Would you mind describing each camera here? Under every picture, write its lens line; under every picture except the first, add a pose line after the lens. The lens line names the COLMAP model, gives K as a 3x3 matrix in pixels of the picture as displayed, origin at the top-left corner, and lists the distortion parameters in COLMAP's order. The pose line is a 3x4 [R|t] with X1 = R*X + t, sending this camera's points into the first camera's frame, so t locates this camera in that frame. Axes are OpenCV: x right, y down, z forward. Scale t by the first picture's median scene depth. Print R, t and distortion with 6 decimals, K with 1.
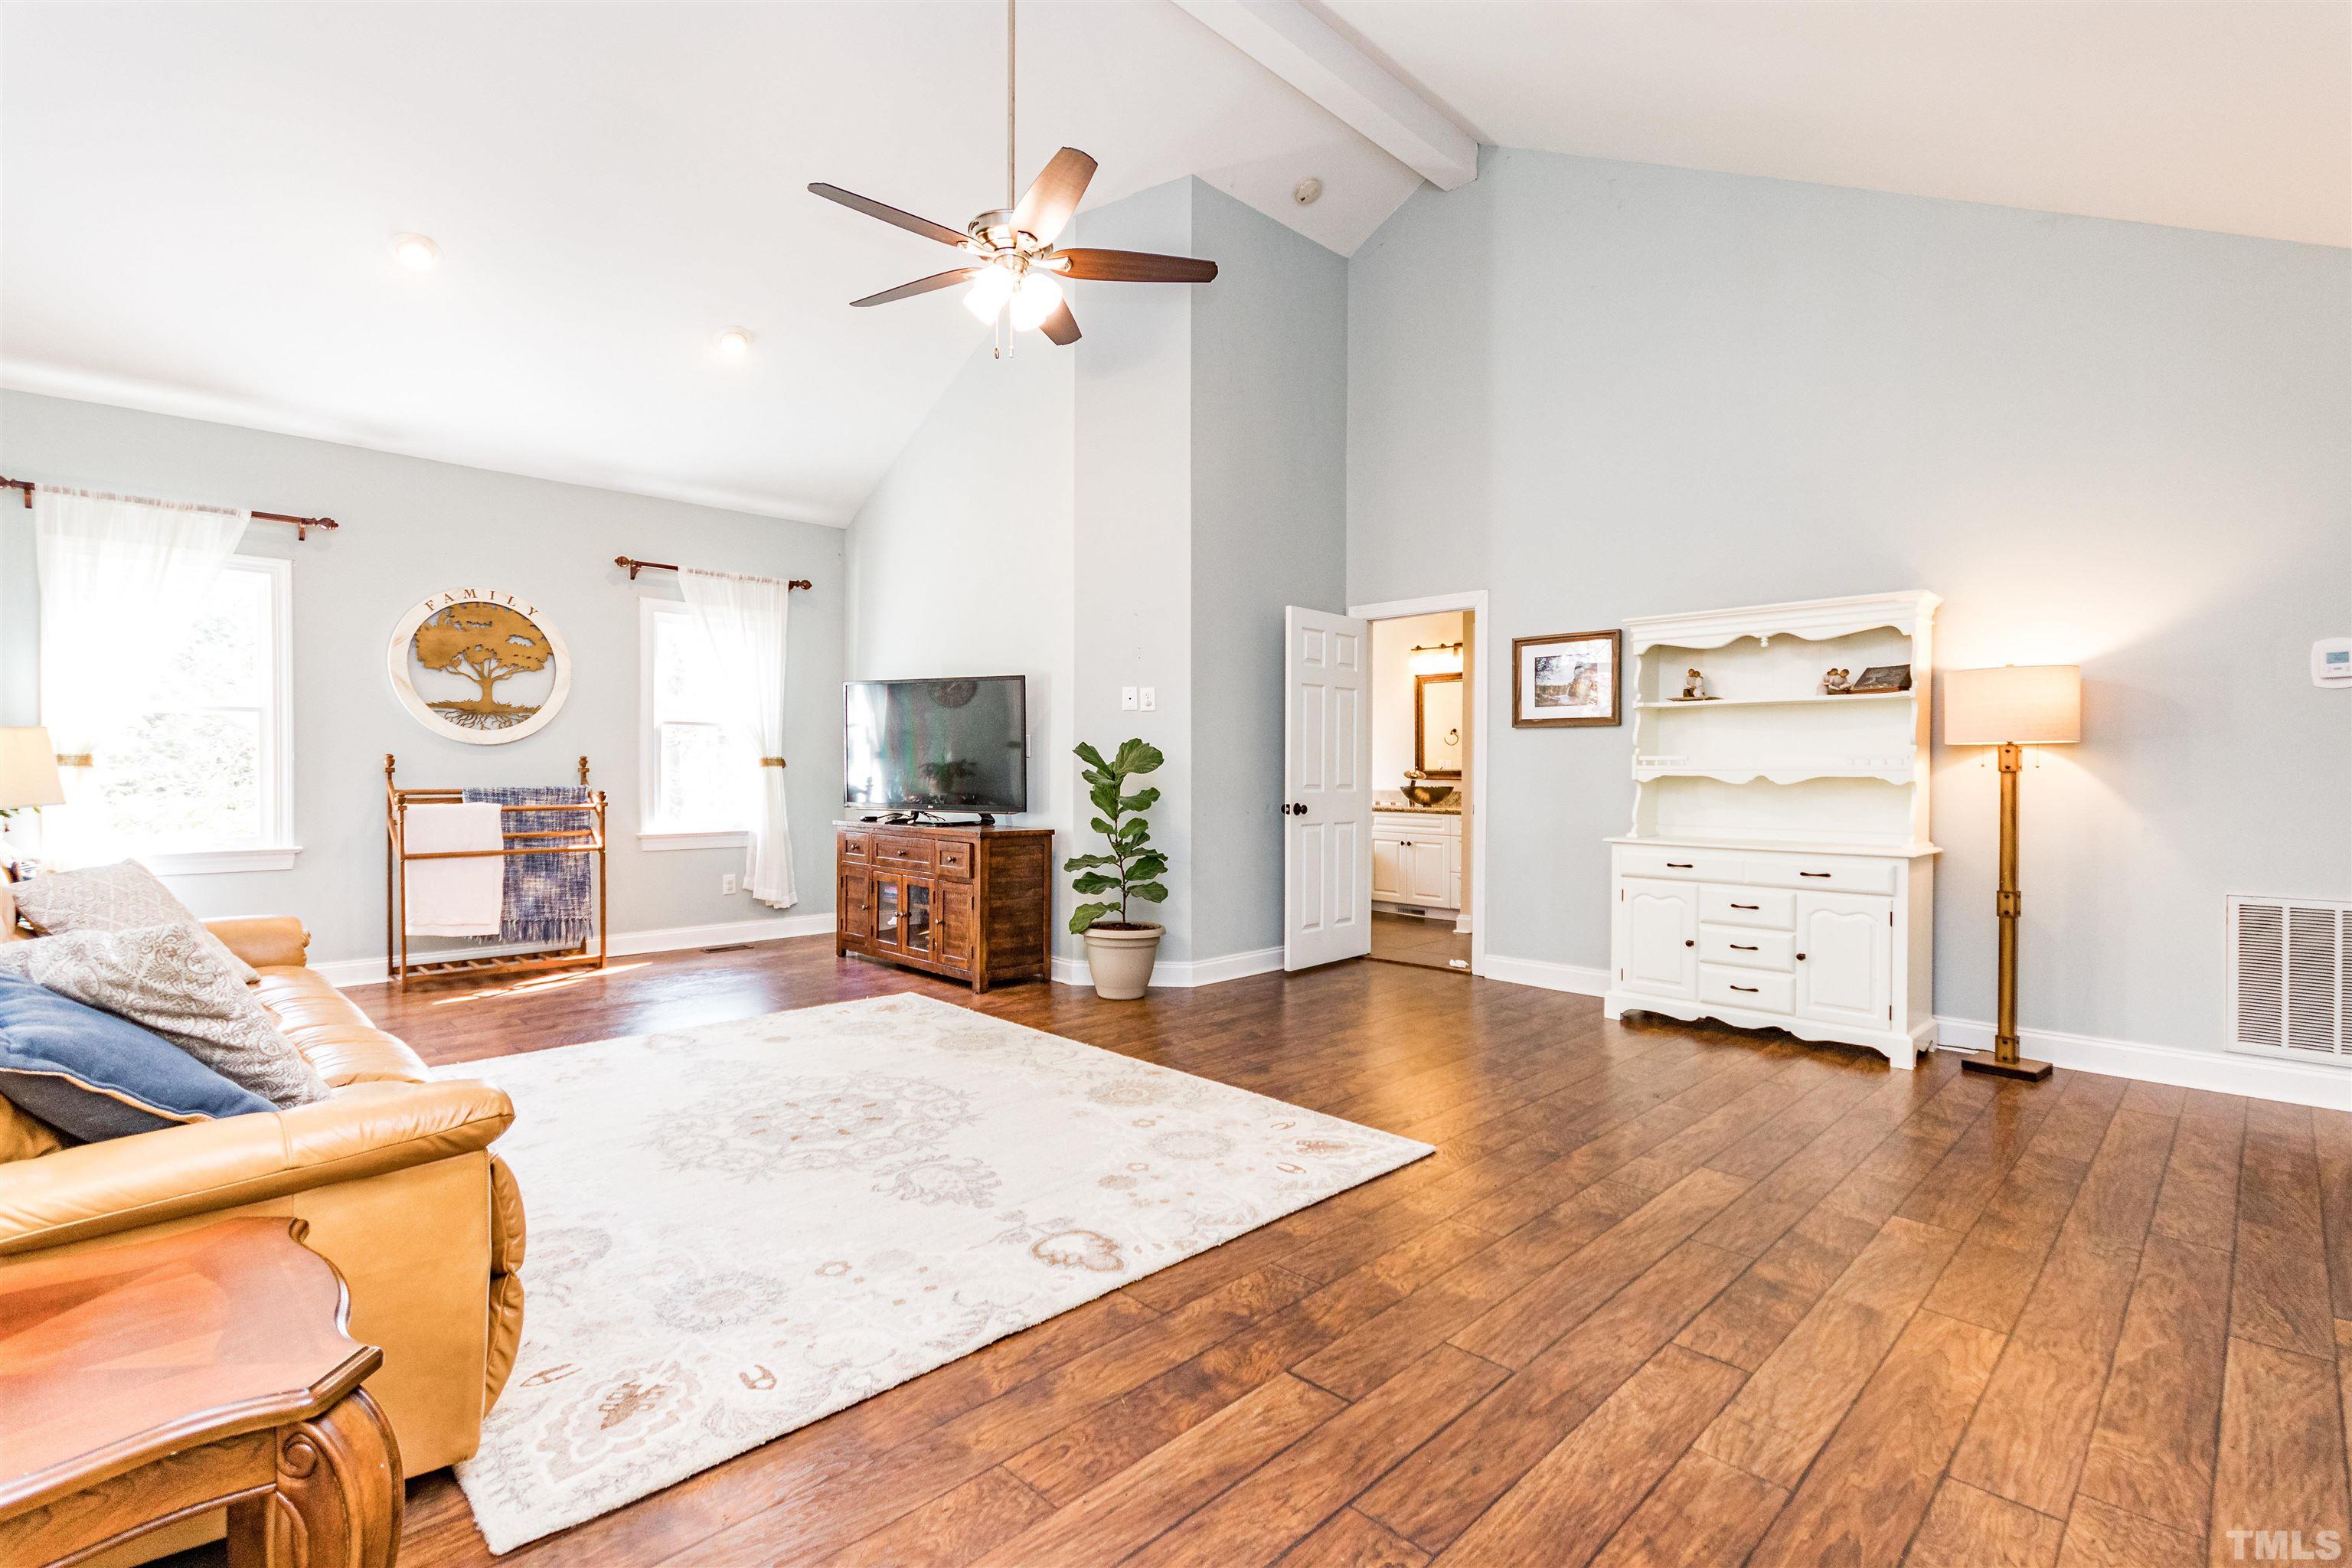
lens RADIAL K [[1089.2, 0, 1176.4], [0, 1089.2, 770.7], [0, 0, 1]] dist [0.008455, -0.010478]
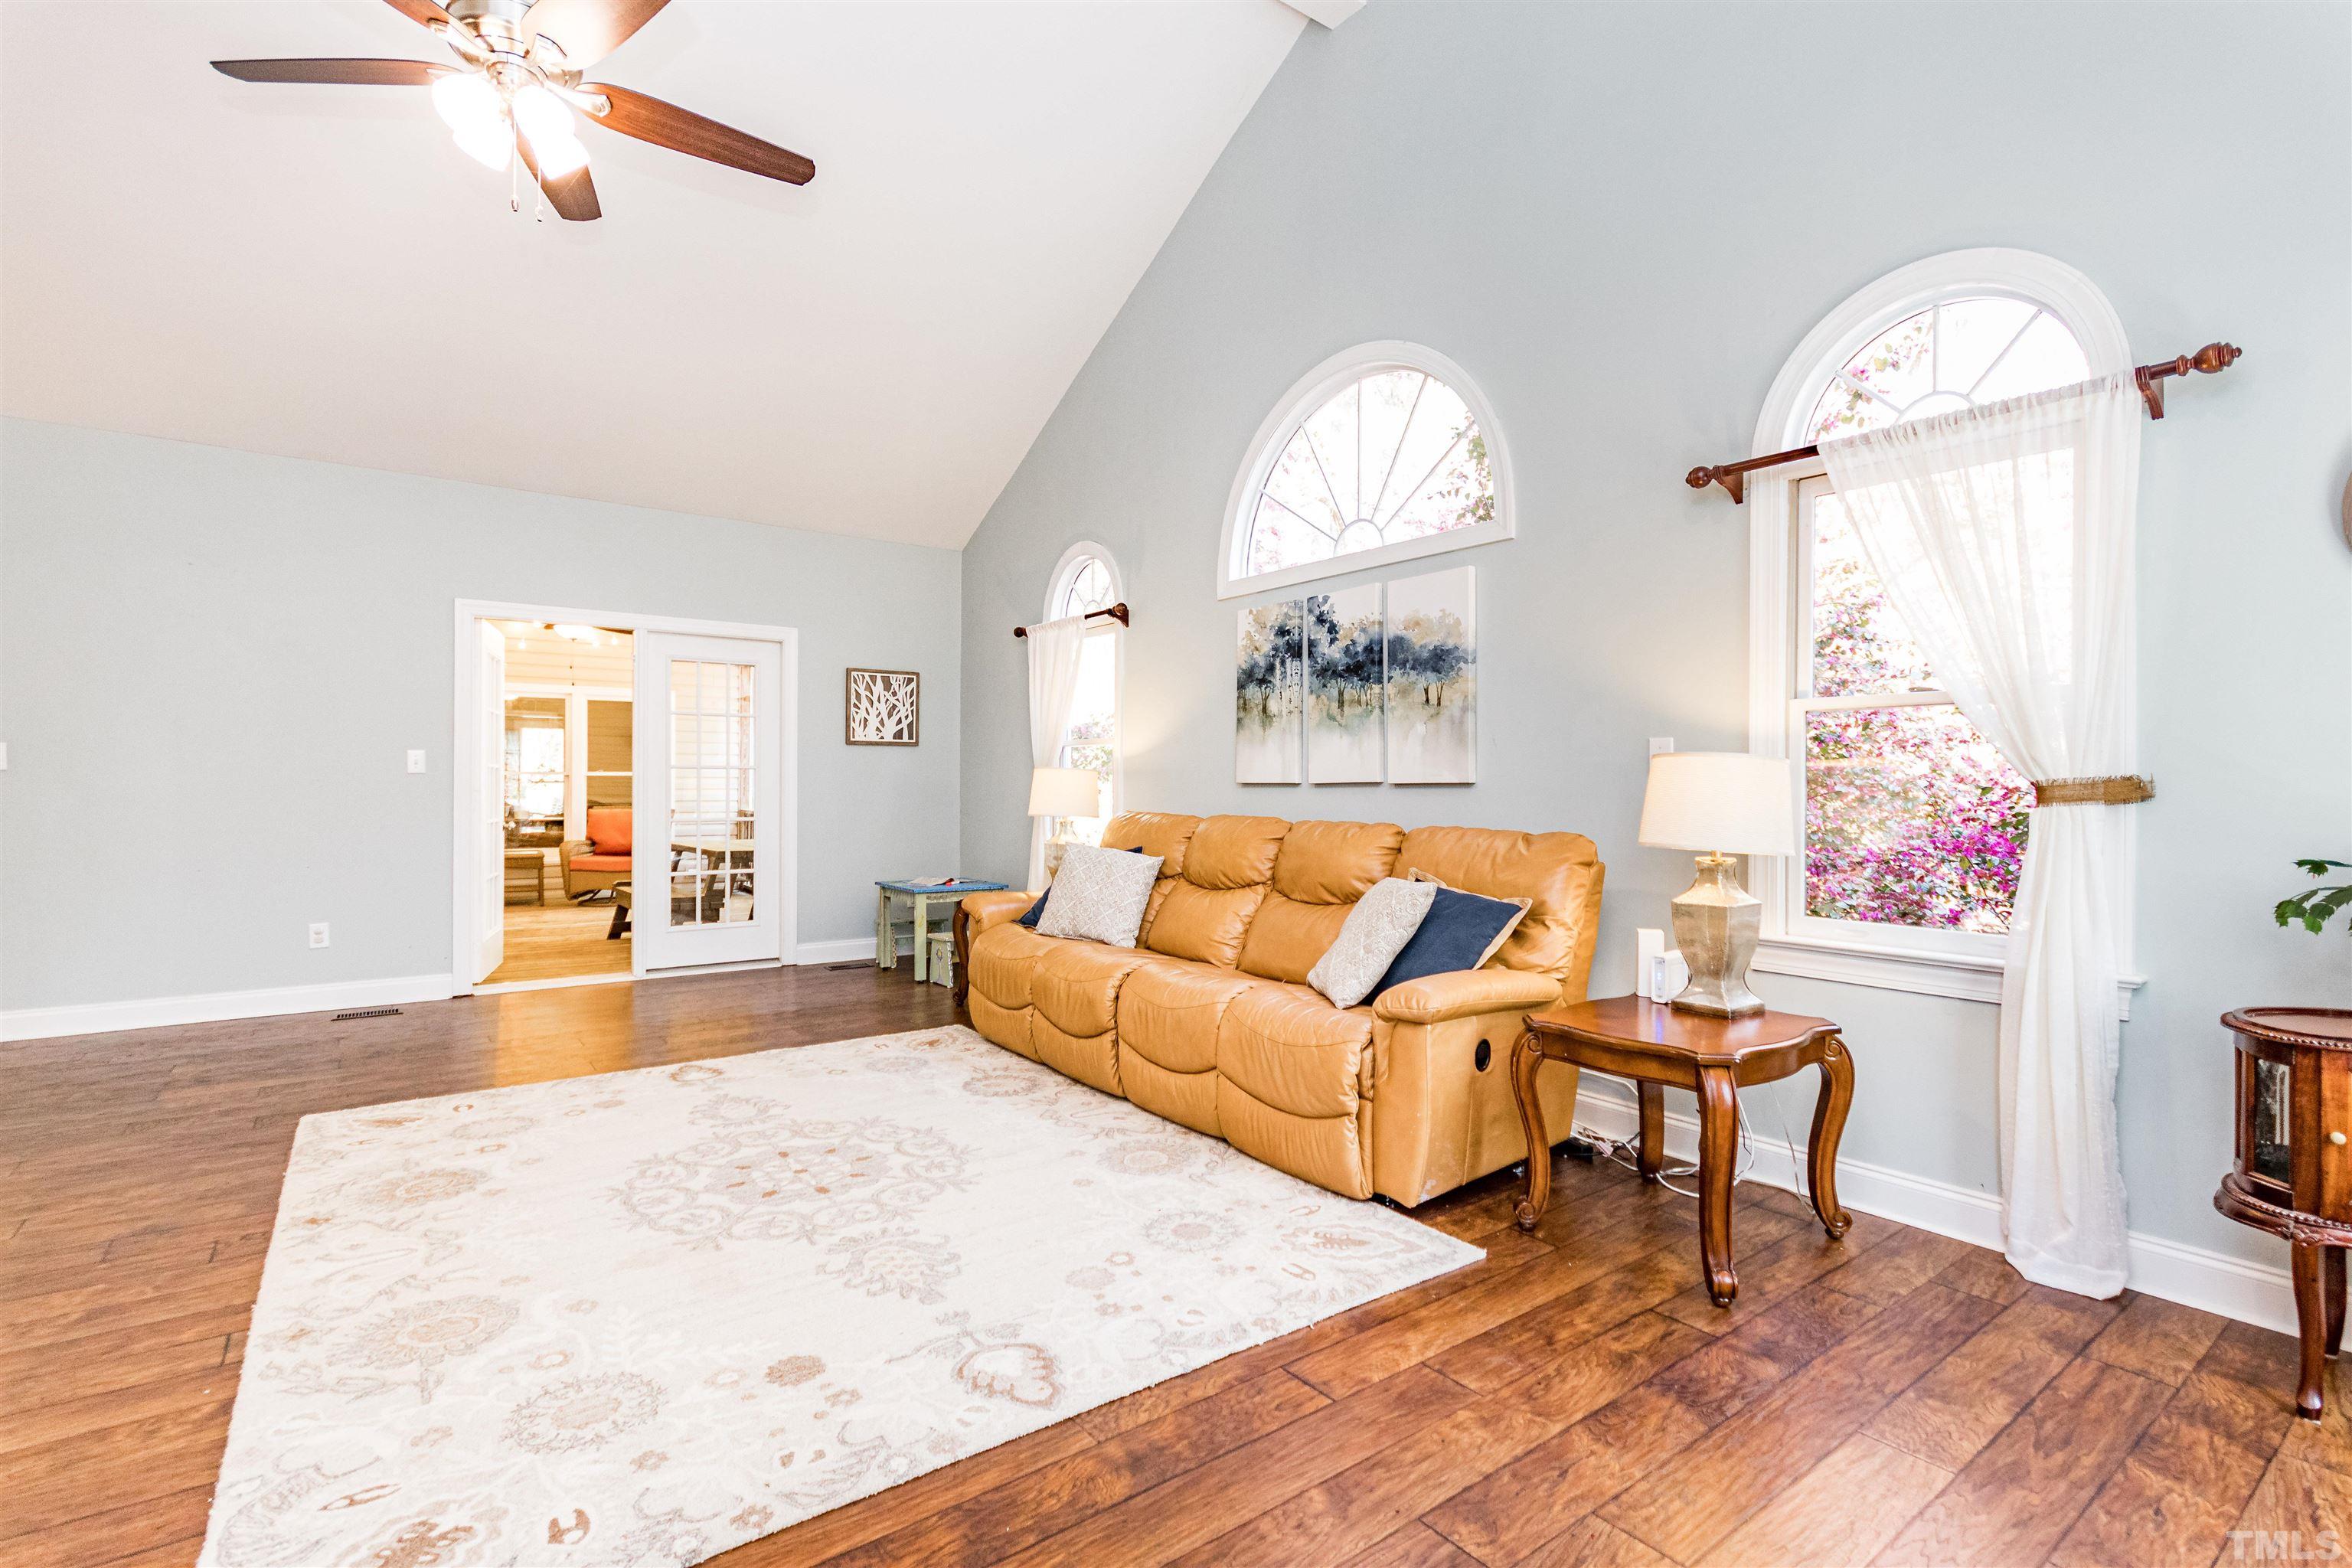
lens RADIAL K [[1082.5, 0, 1168.3], [0, 1082.5, 782.5], [0, 0, 1]] dist [0.003882, 0.000617]
pose [[-0.989818, -0.009904, 0.141996, -0.718141], [-0.009601, 0.999950, 0.002817, -0.015365], [-0.142017, 0.001425, -0.989863, 1.751514]]
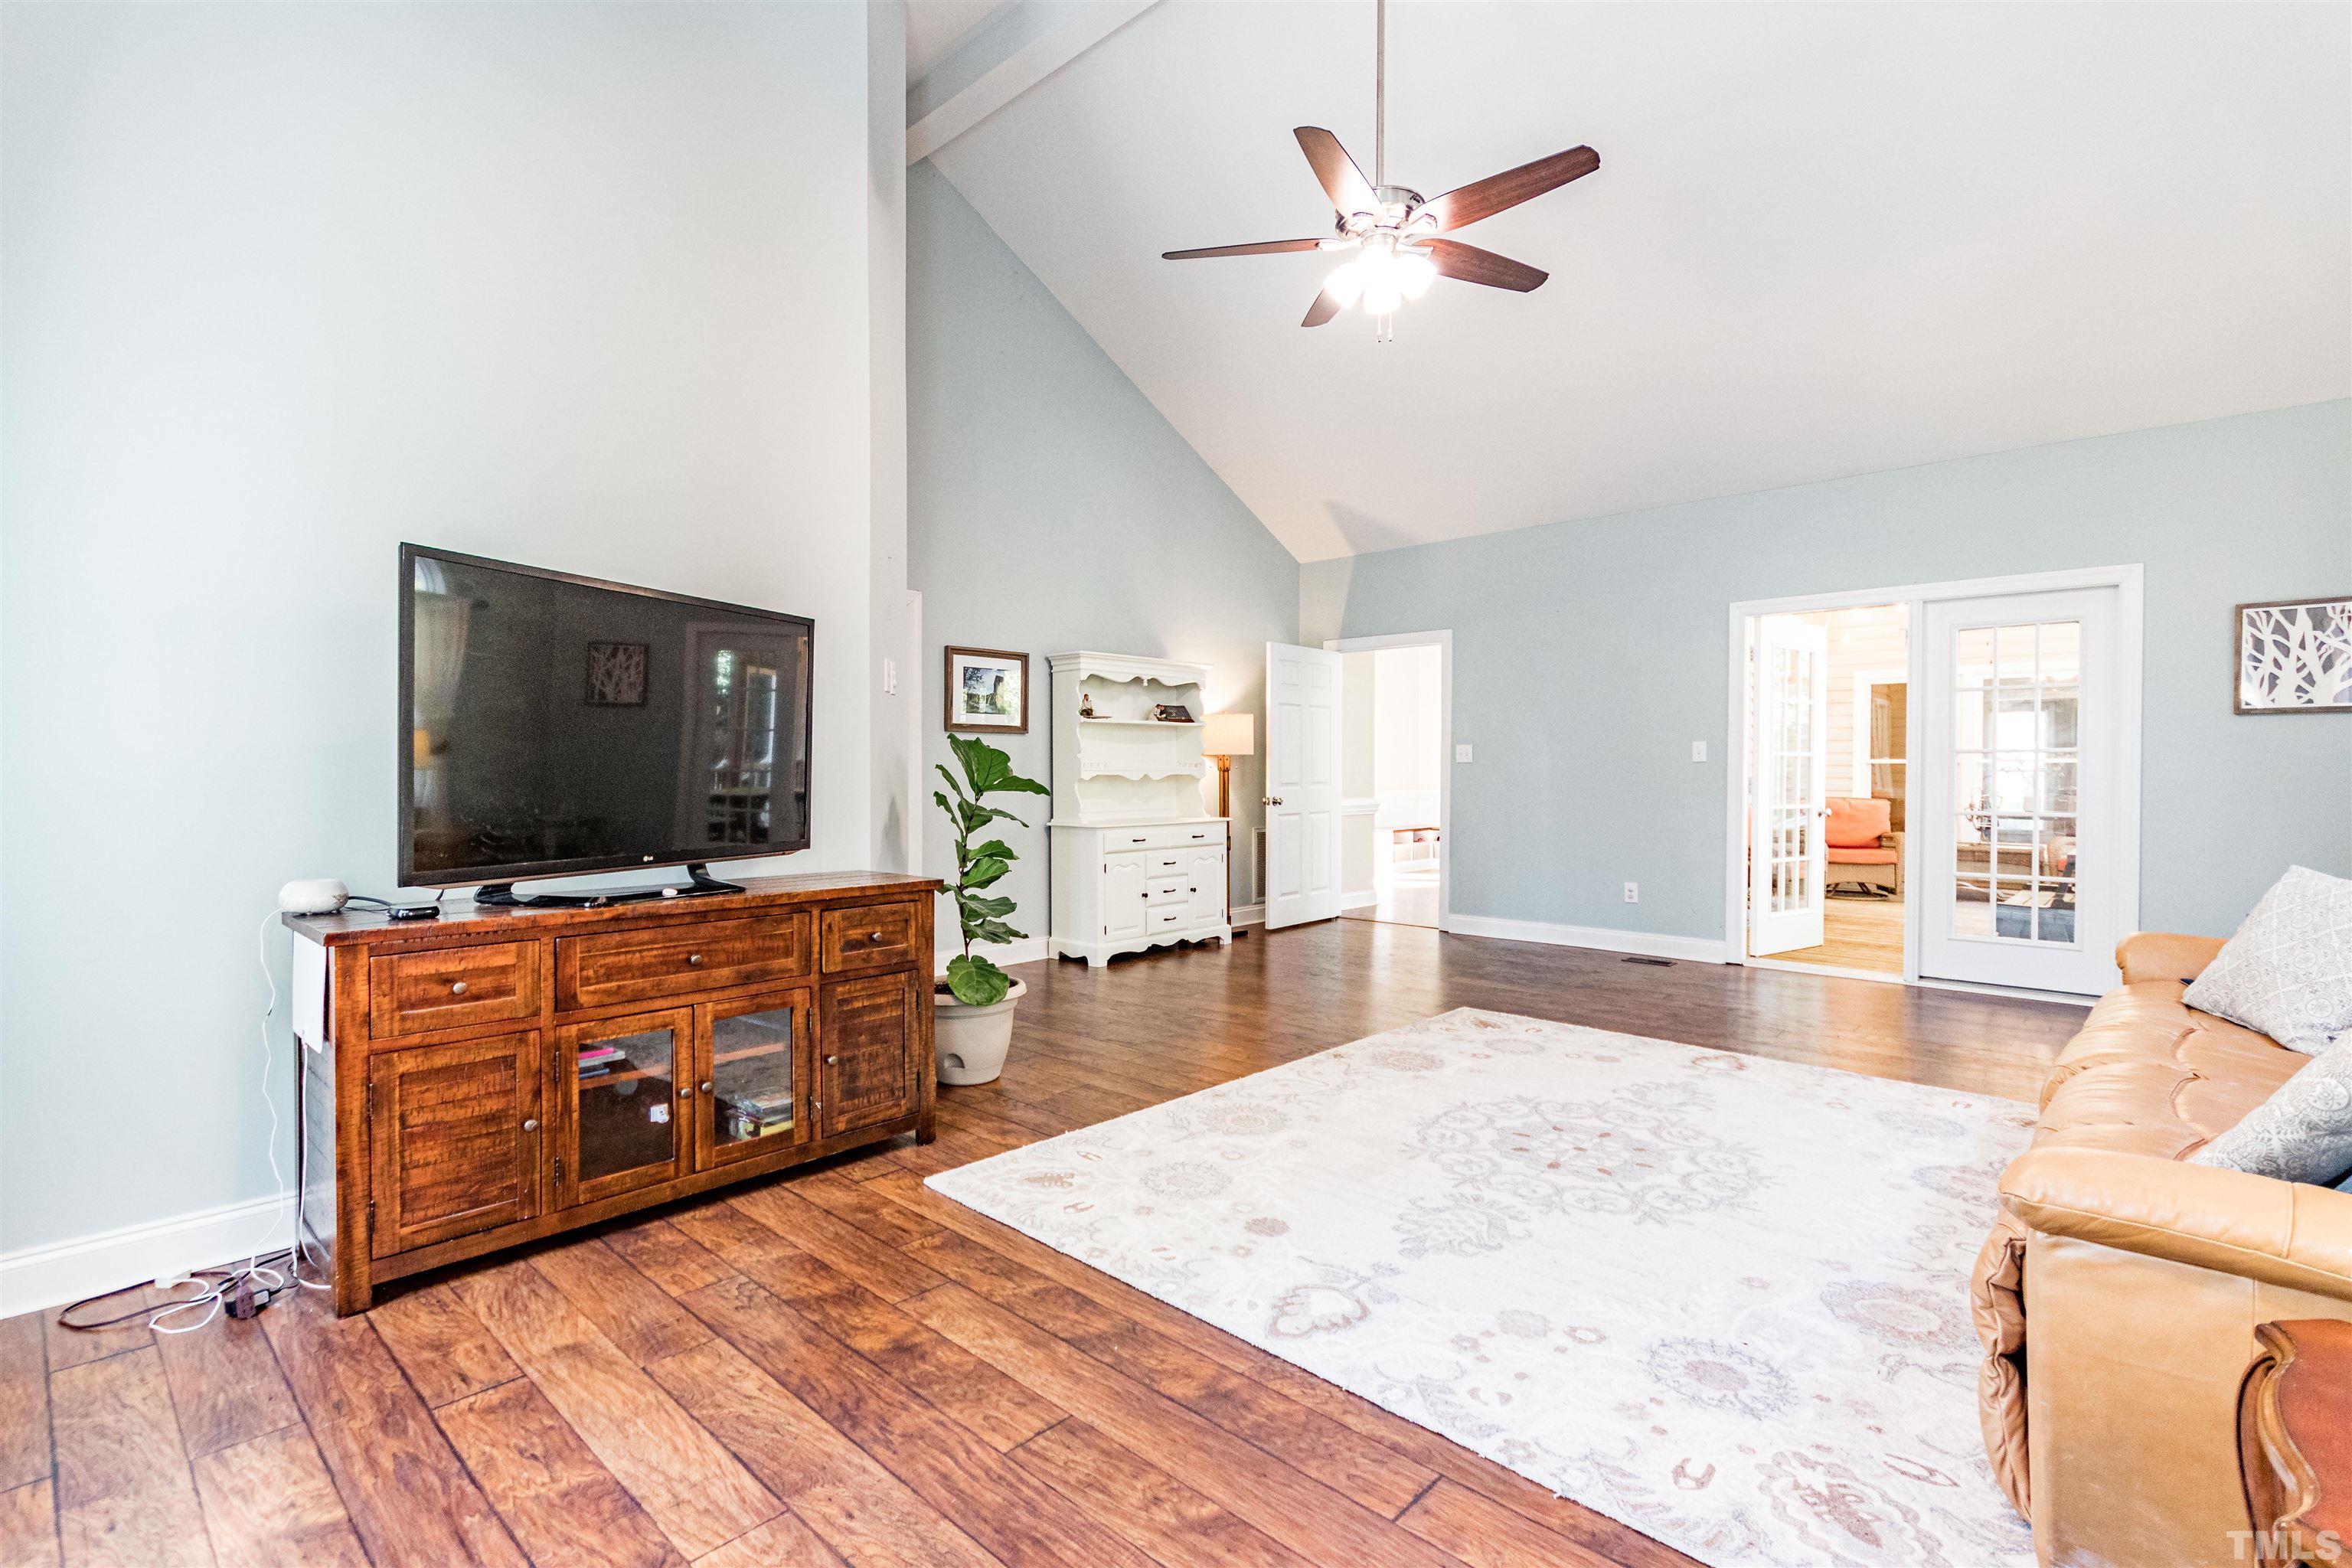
lens RADIAL K [[1080.4, 0, 1179.0], [0, 1080.4, 788.6], [0, 0, 1]] dist [0.003942, 0.000479]
pose [[-0.040571, -0.024396, 0.998879, -1.165027], [0.000978, 0.999700, 0.024456, -0.014714], [-0.999176, 0.001969, -0.040535, 1.299618]]
